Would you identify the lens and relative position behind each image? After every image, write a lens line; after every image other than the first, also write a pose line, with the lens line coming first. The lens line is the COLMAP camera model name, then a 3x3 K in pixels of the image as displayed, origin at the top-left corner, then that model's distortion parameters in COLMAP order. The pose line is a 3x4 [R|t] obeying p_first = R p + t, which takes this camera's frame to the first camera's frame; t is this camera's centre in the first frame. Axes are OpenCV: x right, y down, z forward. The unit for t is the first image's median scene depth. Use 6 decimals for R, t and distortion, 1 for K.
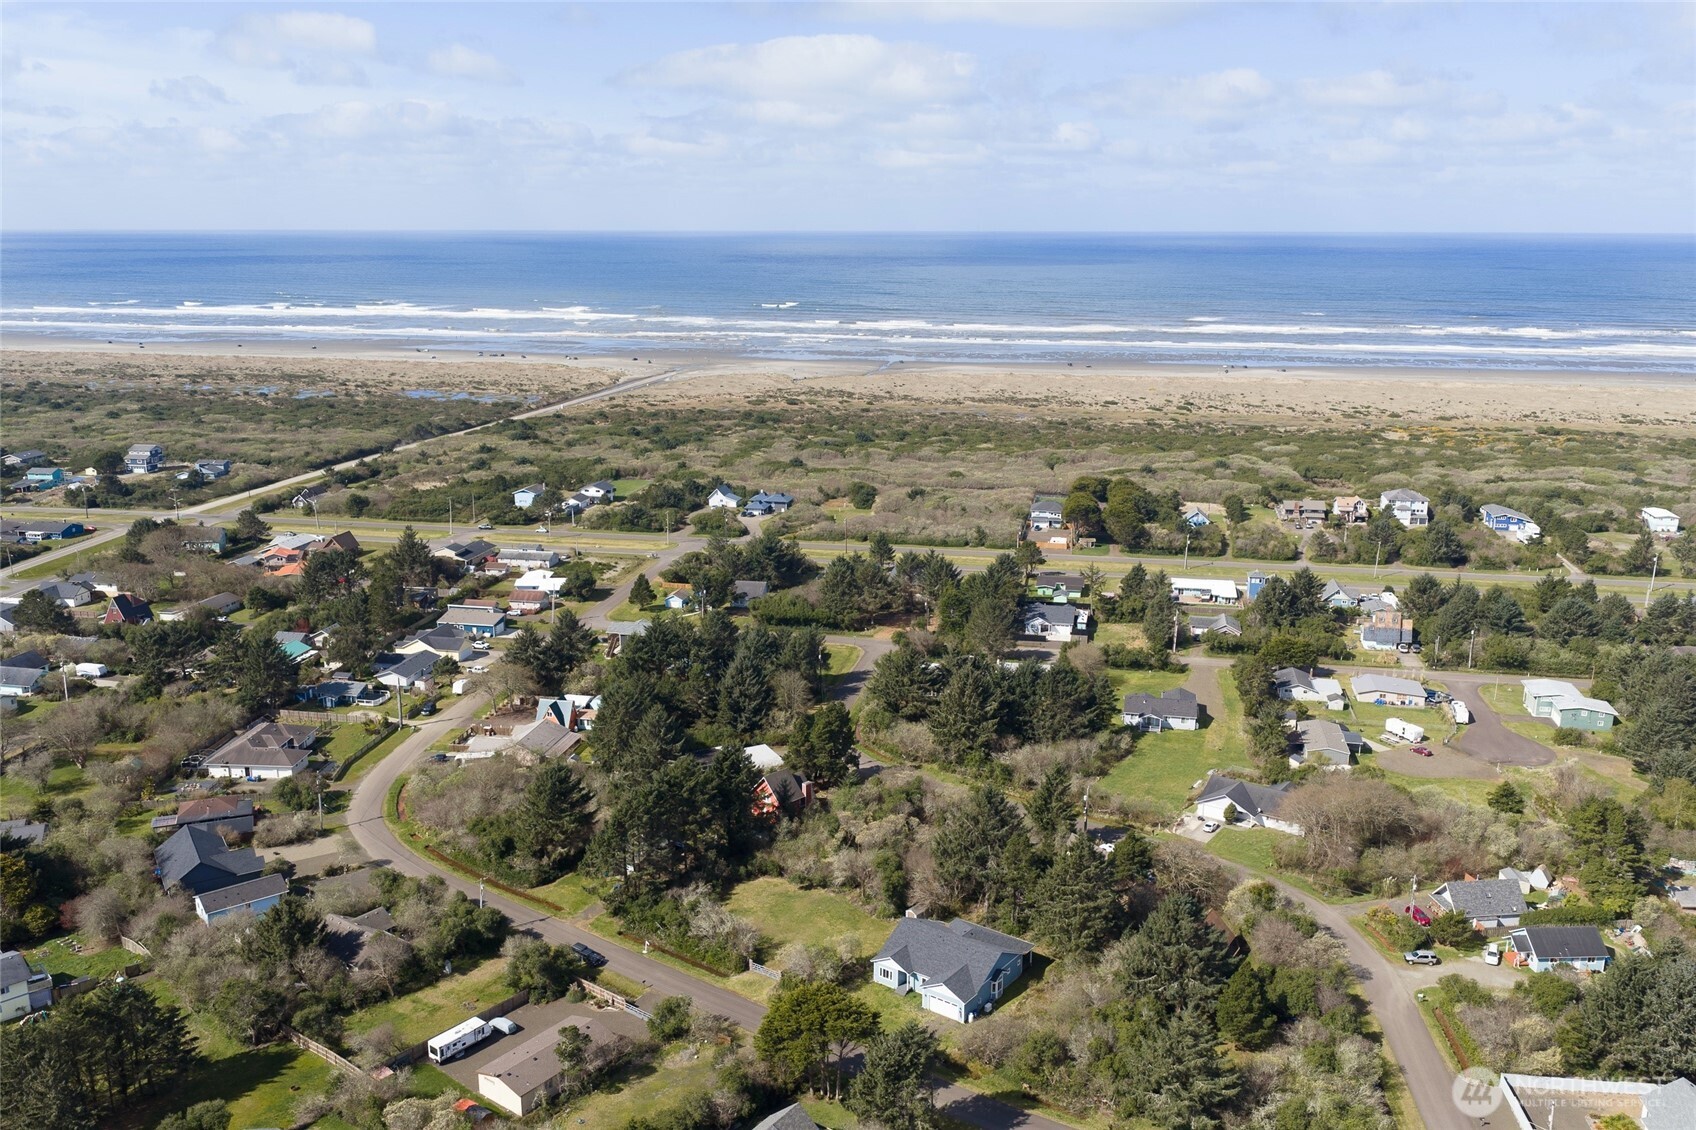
lens RADIAL K [[1380.6, 0, 842.1], [0, 1380.6, 570.6], [0, 0, 1]] dist [0.027500, -0.050852]
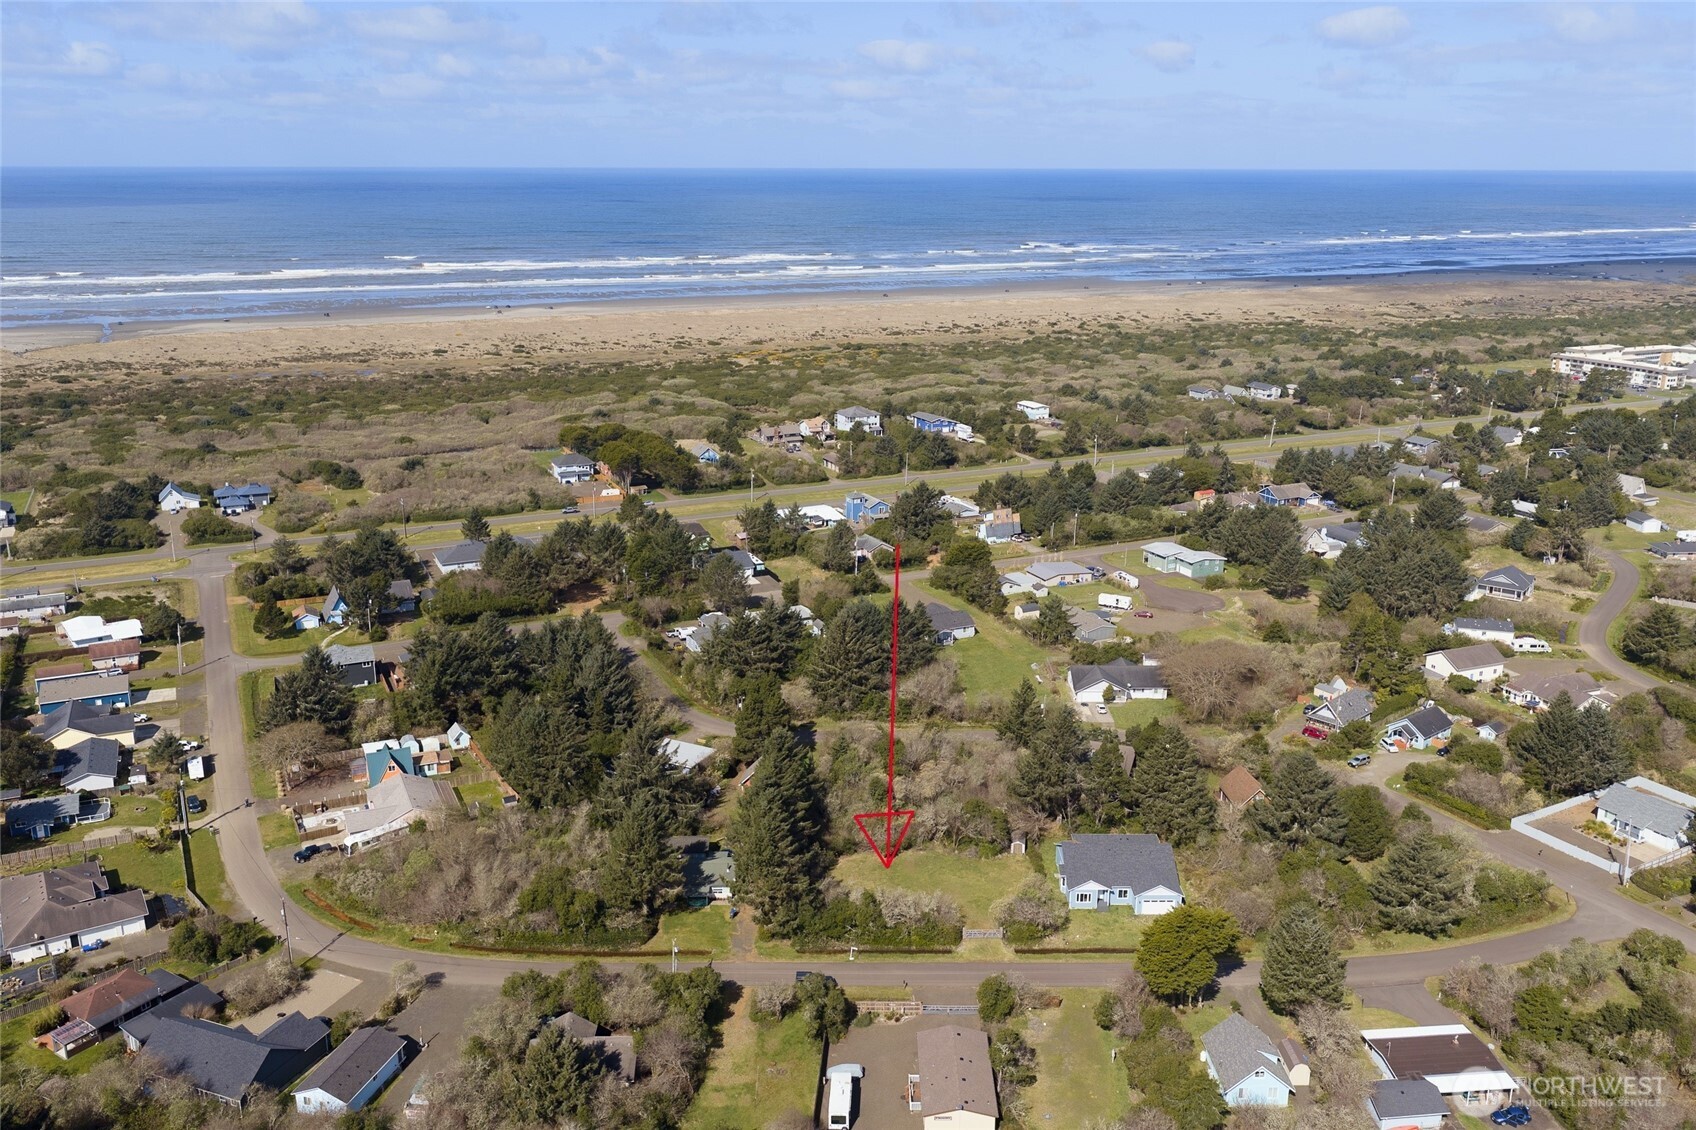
lens RADIAL K [[1385.1, 0, 848.0], [0, 1385.1, 565.0], [0, 0, 1]] dist [0.020187, -0.036718]
pose [[0.805691, -0.165064, 0.568873, -0.262371], [0.142581, 0.986194, 0.084216, -0.028178], [-0.574920, 0.013258, 0.818102, 0.092982]]
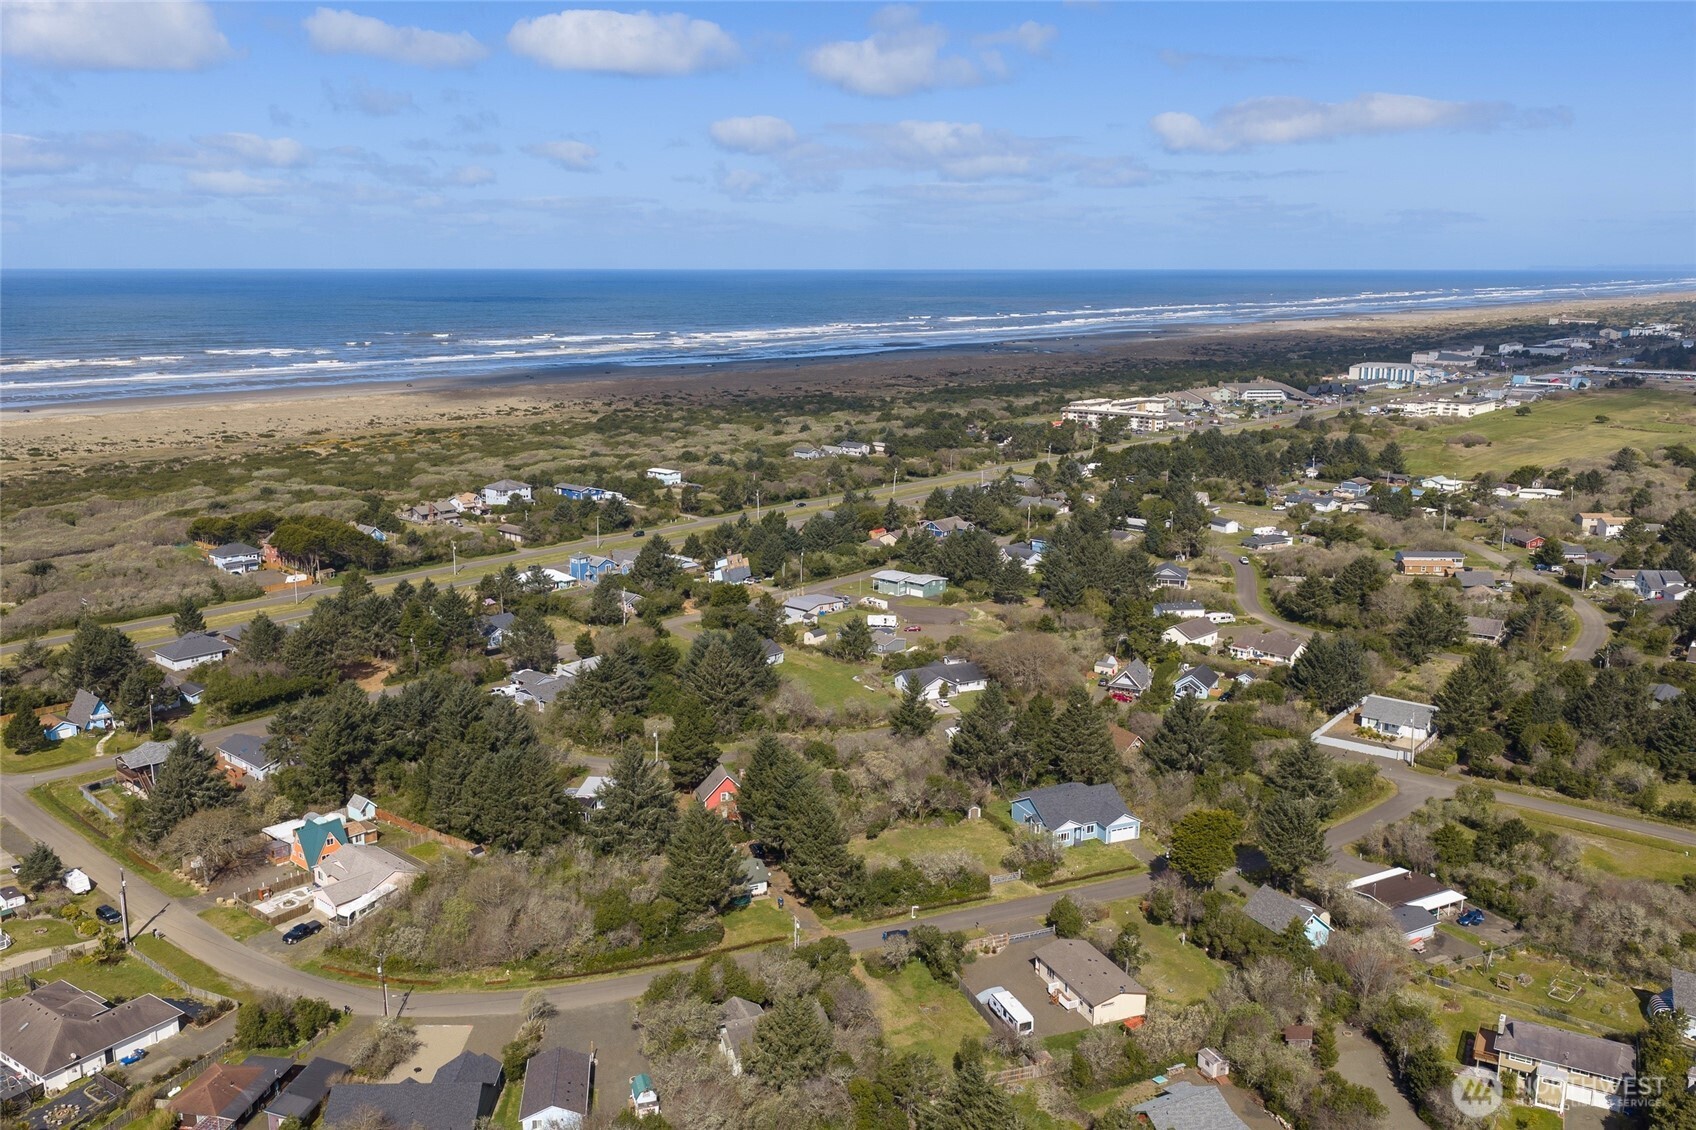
lens RADIAL K [[1380.6, 0, 842.1], [0, 1380.6, 570.6], [0, 0, 1]] dist [0.027500, -0.050852]
pose [[0.516524, -0.187110, 0.835579, -0.404619], [0.206970, 0.974180, 0.090206, -0.032931], [-0.830883, 0.126346, 0.541914, 0.186804]]
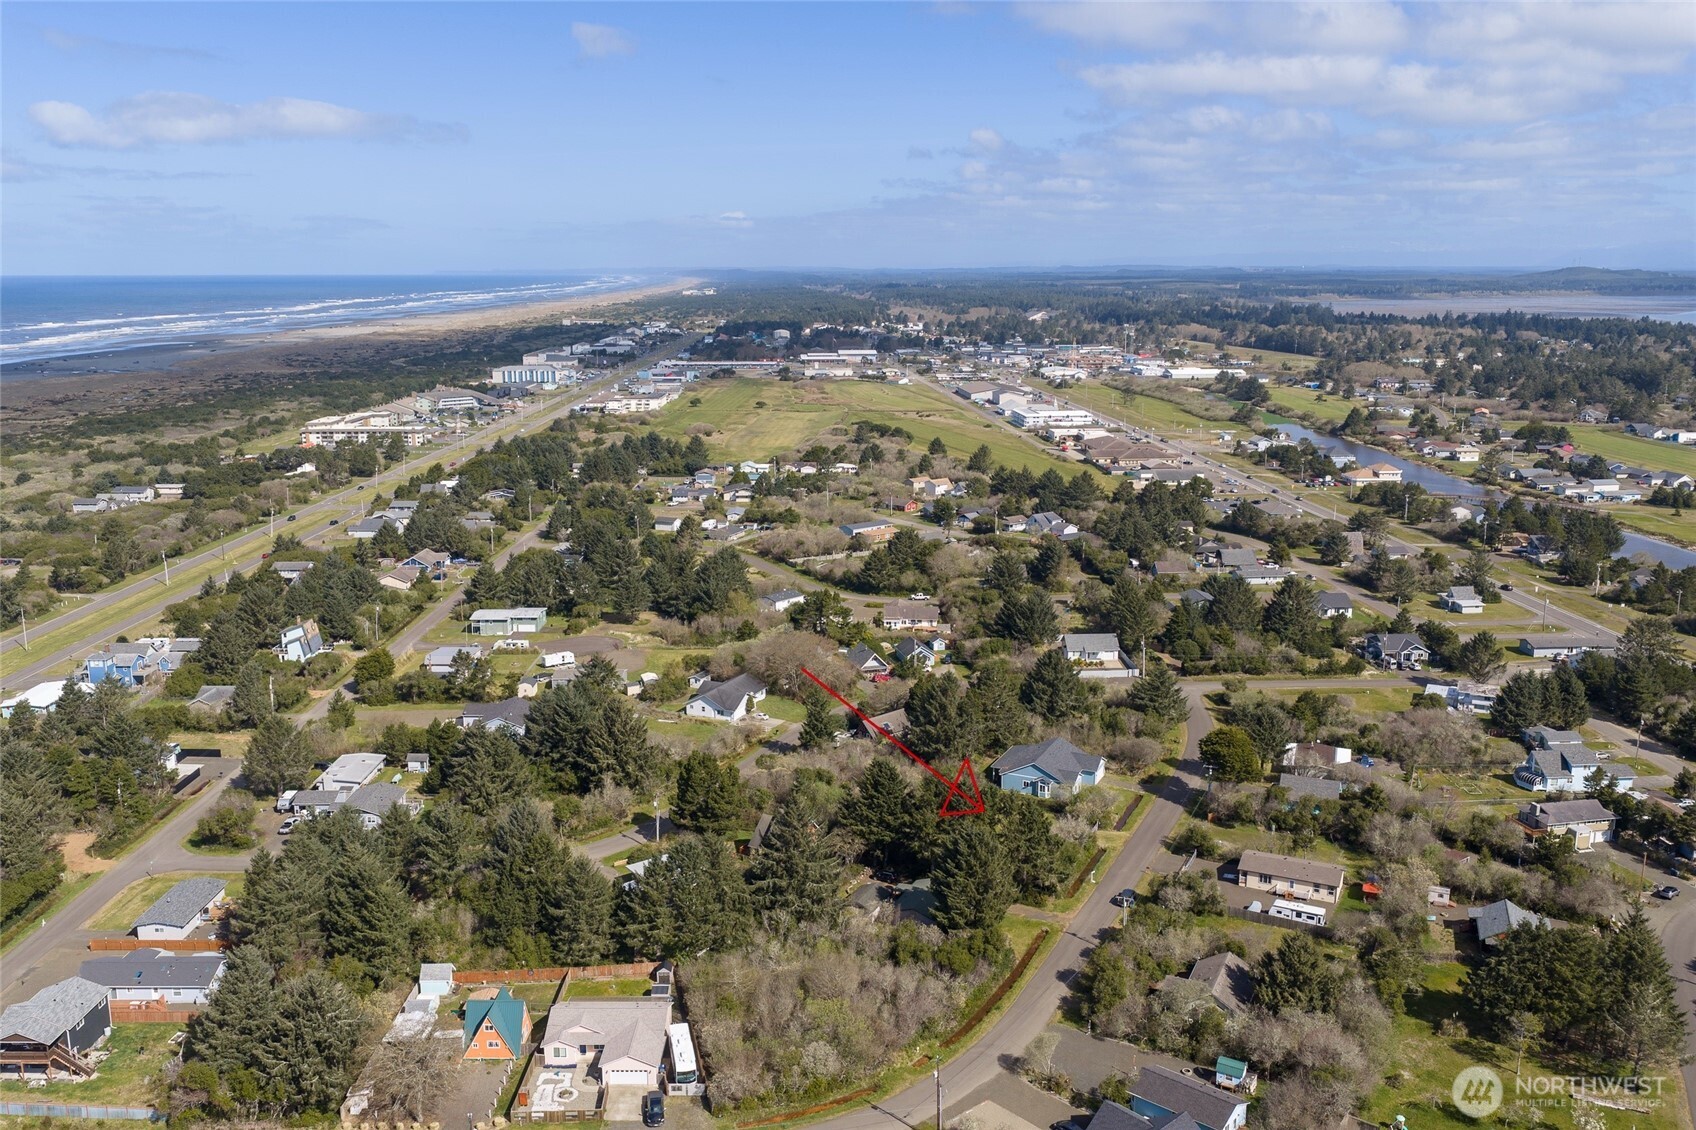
lens RADIAL K [[1385.1, 0, 848.0], [0, 1385.1, 565.0], [0, 0, 1]] dist [0.020187, -0.036718]
pose [[-0.180963, -0.207062, 0.961446, -0.467385], [0.237466, 0.939462, 0.247023, -0.120138], [-0.954391, 0.273013, -0.120837, 0.518946]]
